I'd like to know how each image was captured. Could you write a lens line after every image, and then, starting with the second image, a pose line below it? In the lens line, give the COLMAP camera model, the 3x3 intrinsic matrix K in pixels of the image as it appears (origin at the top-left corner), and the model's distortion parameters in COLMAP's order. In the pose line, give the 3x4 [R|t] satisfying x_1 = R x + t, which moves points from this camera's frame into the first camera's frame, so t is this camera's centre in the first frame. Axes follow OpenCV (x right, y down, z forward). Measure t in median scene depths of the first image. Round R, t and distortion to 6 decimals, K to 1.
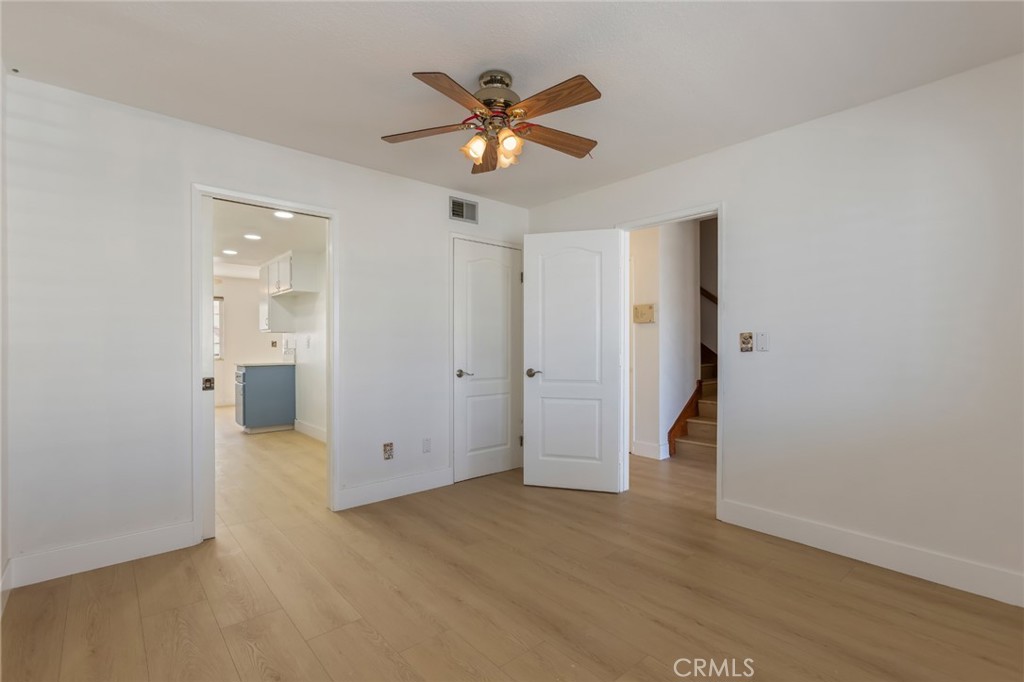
lens RADIAL K [[466.7, 0, 513.6], [0, 466.7, 338.5], [0, 0, 1]] dist [-0.000933, 0.000091]
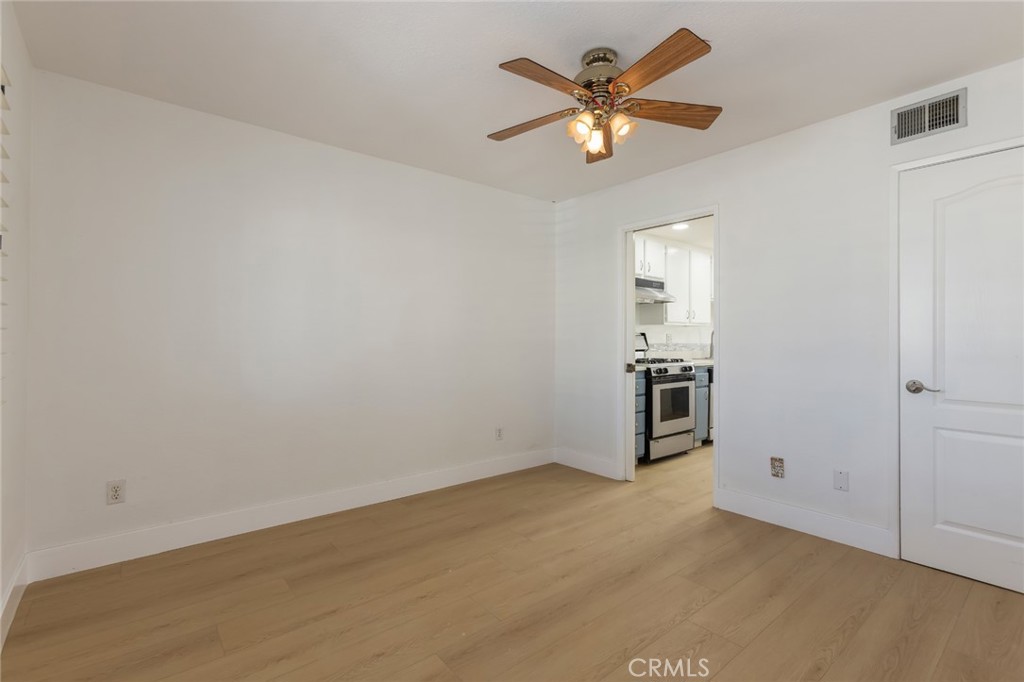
lens RADIAL K [[466.7, 0, 513.6], [0, 466.7, 338.5], [0, 0, 1]] dist [-0.000933, 0.000091]
pose [[-0.027134, -0.000253, -0.999632, 0.690546], [0.018640, 0.999826, -0.000759, 0.000881], [0.999458, -0.018654, -0.027125, 0.650890]]
